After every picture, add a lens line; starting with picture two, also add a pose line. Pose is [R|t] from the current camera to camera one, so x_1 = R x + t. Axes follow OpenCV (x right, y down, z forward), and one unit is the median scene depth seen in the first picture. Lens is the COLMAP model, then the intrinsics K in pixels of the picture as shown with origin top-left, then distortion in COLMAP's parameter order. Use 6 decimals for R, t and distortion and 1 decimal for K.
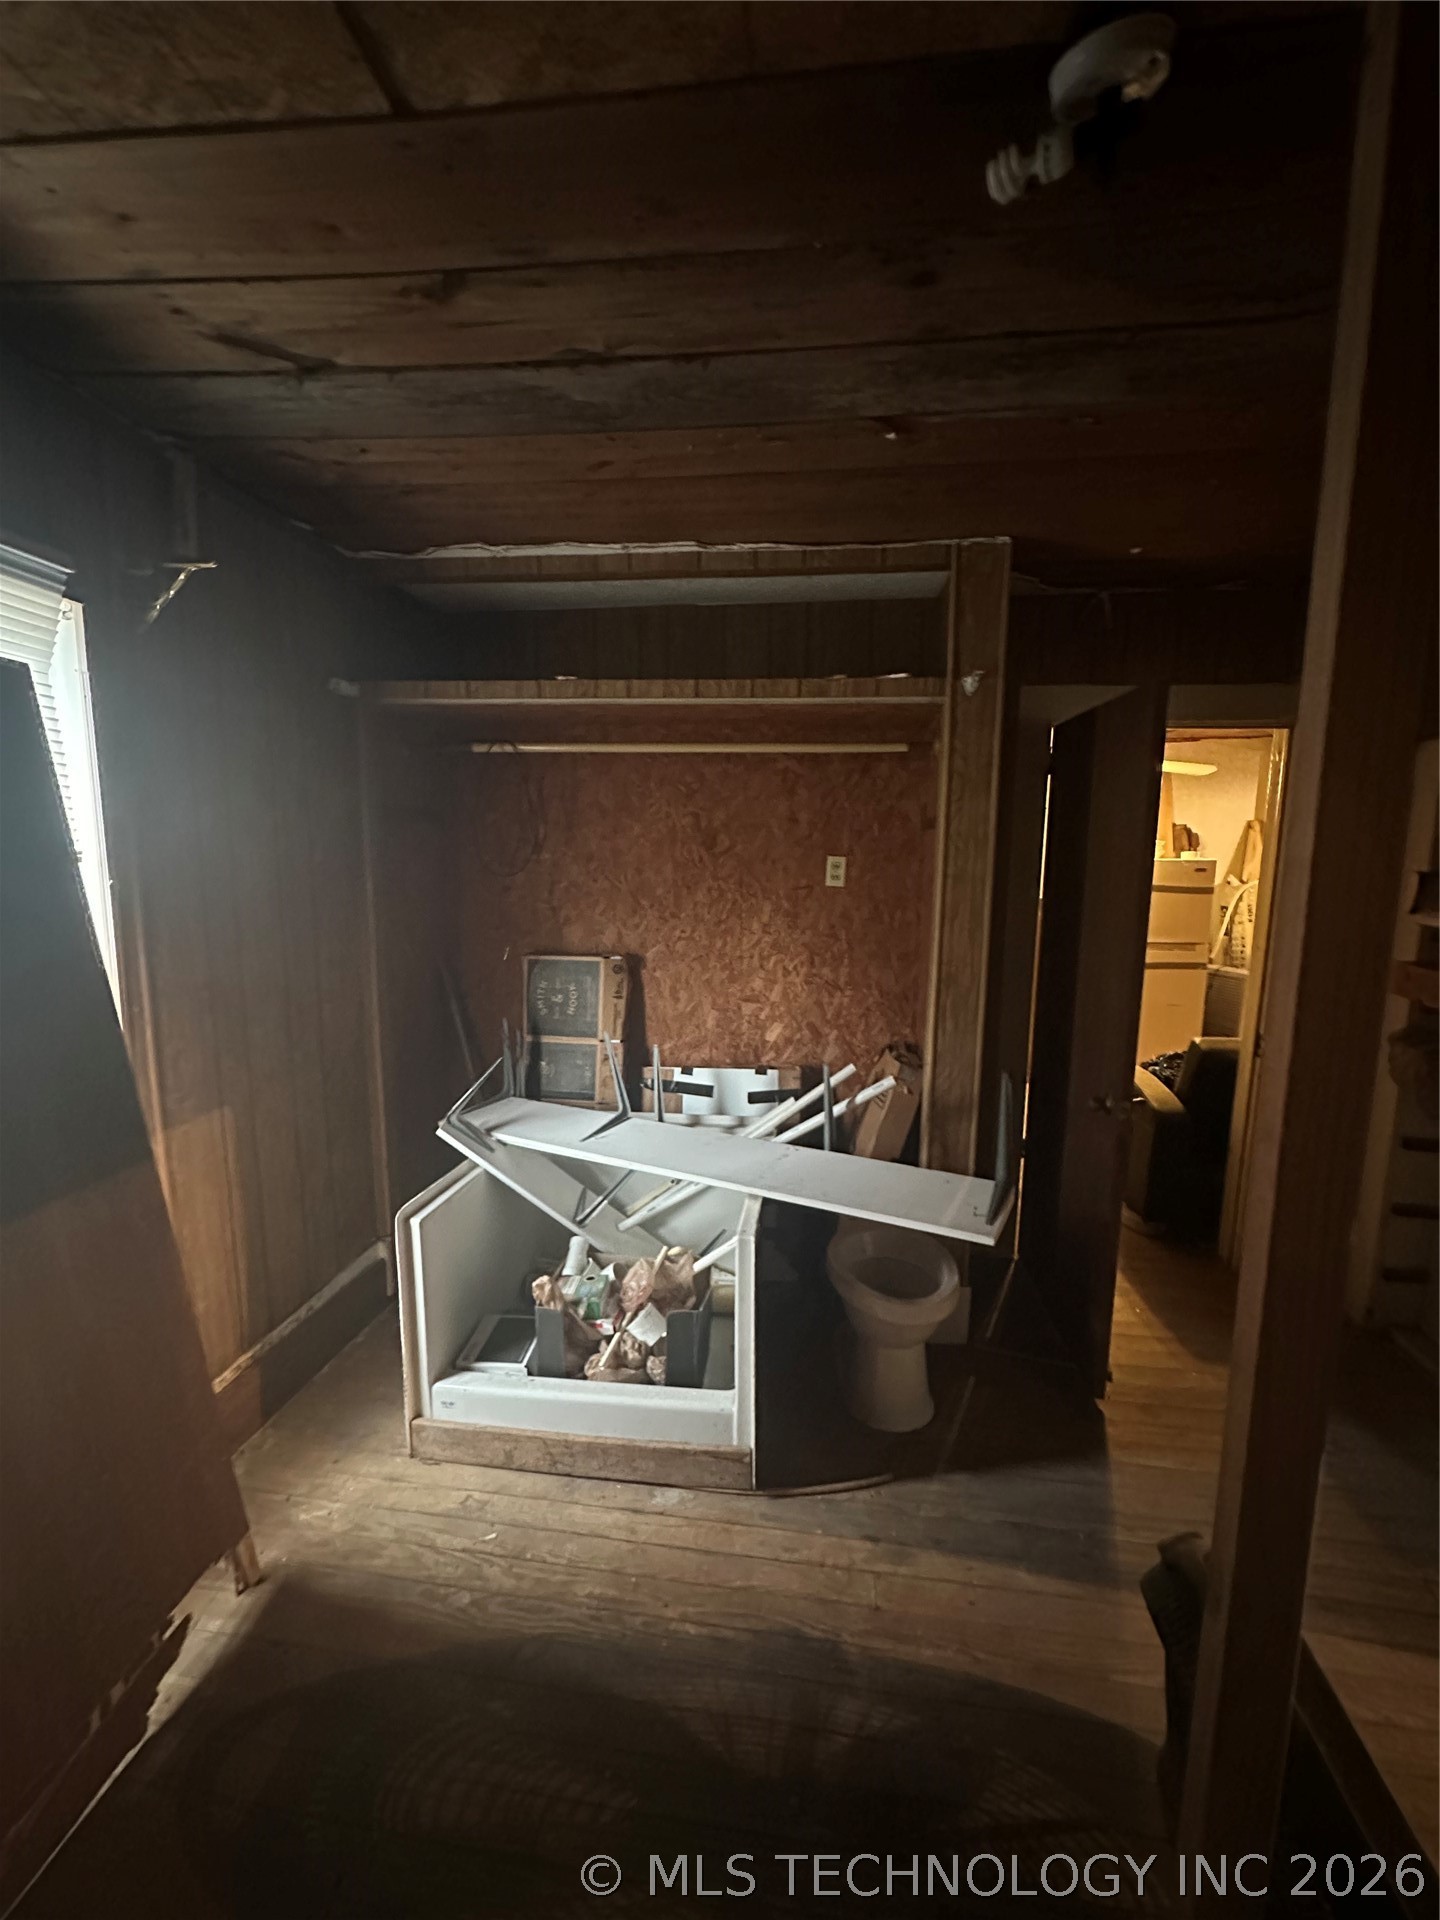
lens RADIAL K [[769.3, 0, 720.0], [0, 769.3, 960.0], [0, 0, 1]] dist [0.001298, 0.000082]
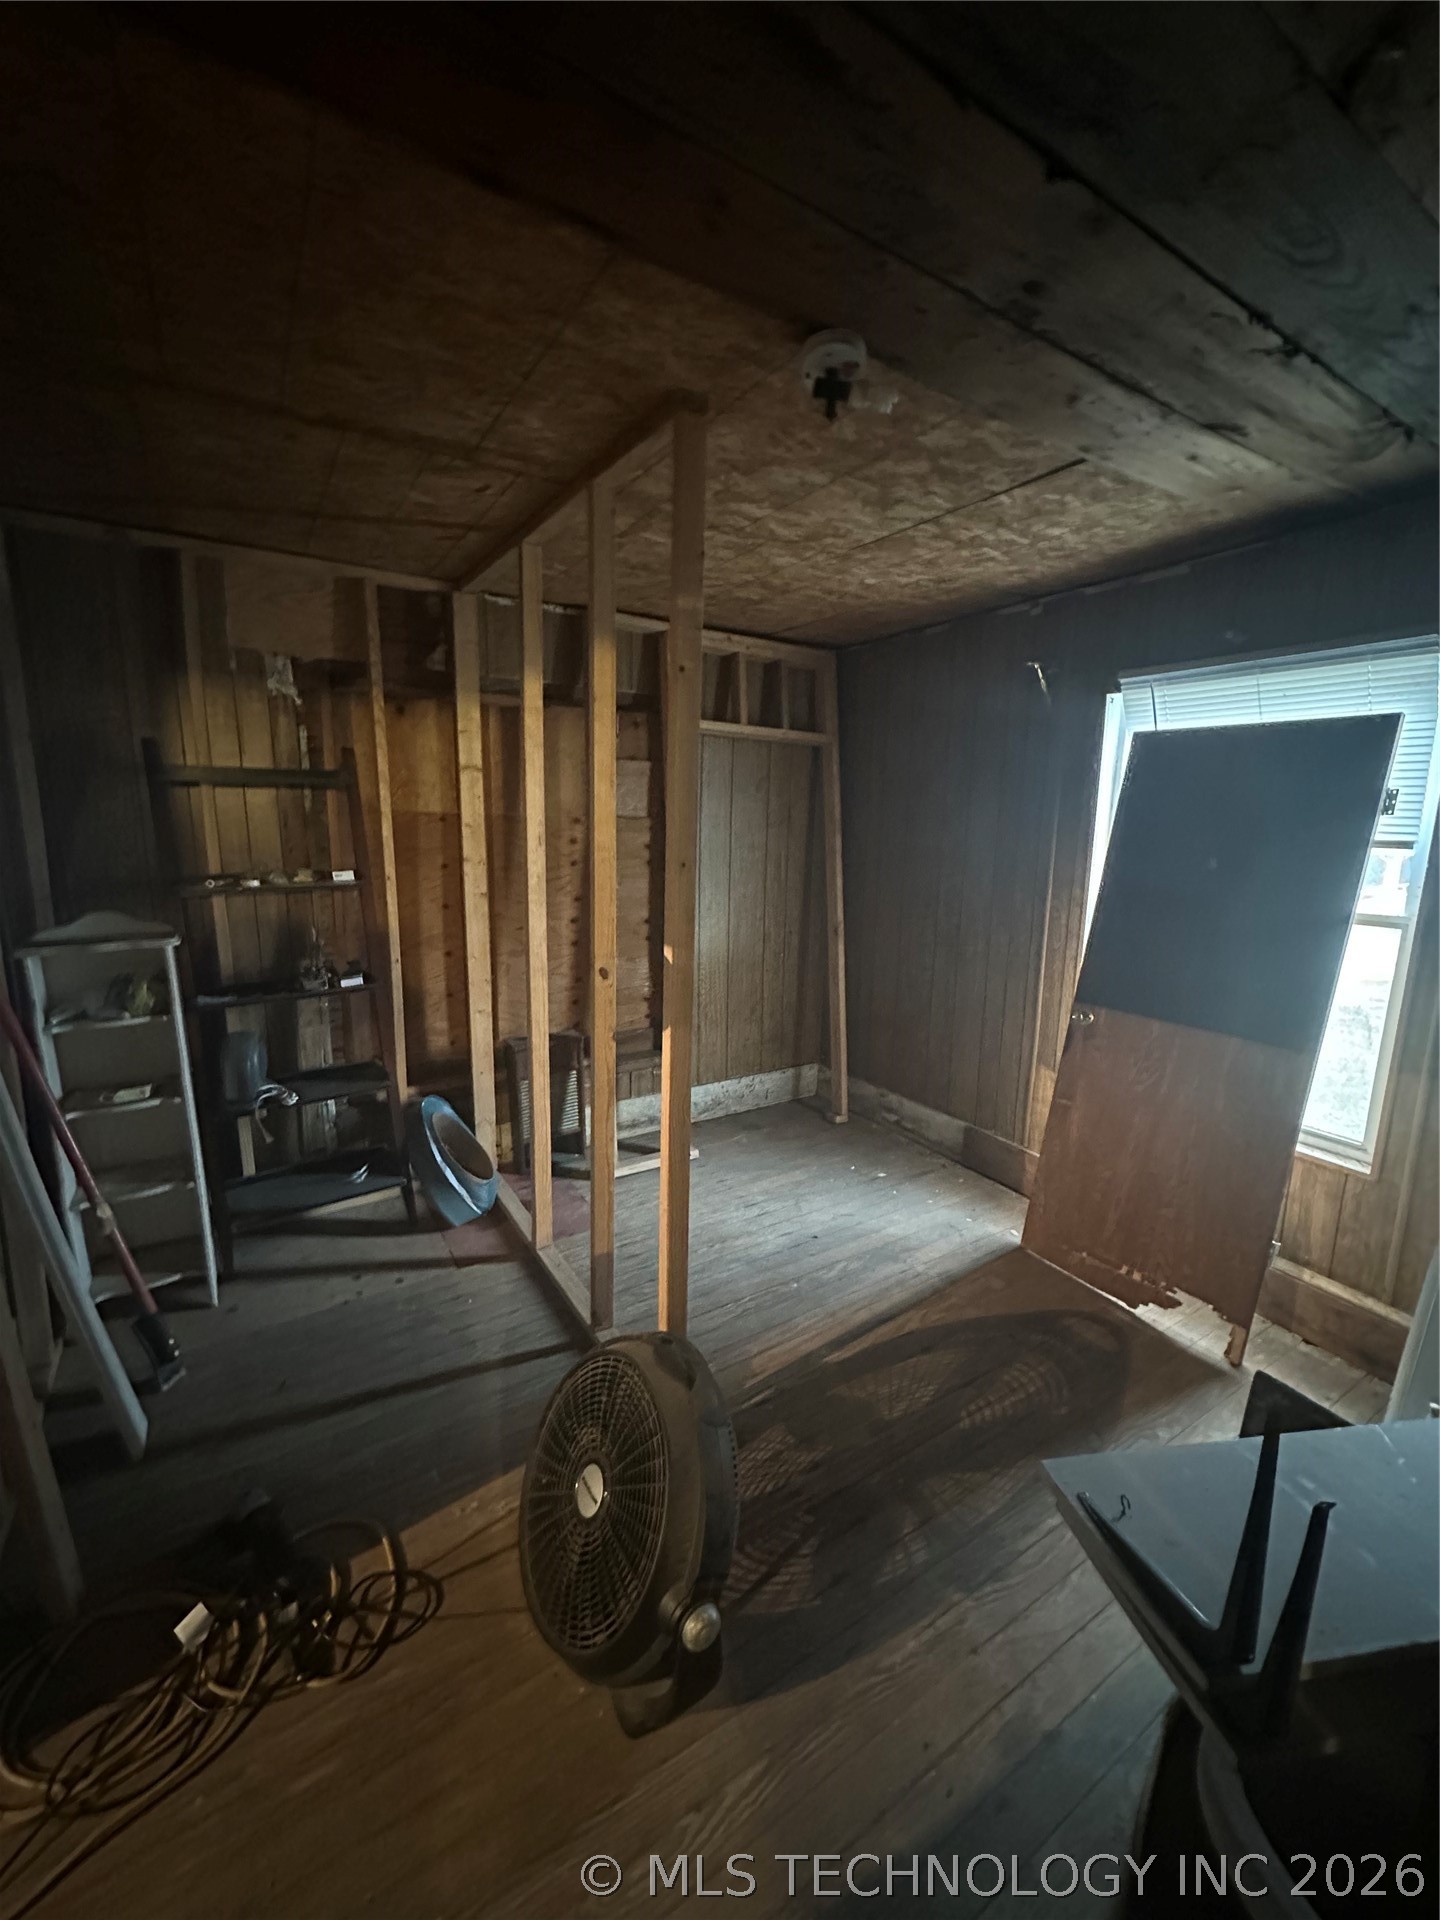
lens RADIAL K [[769.3, 0, 720.0], [0, 769.3, 960.0], [0, 0, 1]] dist [0.001298, 0.000082]
pose [[-0.762785, 0.084638, -0.641090, 1.043495], [-0.120802, 0.955294, 0.269852, -0.173264], [0.635269, 0.283284, -0.718459, 1.346214]]
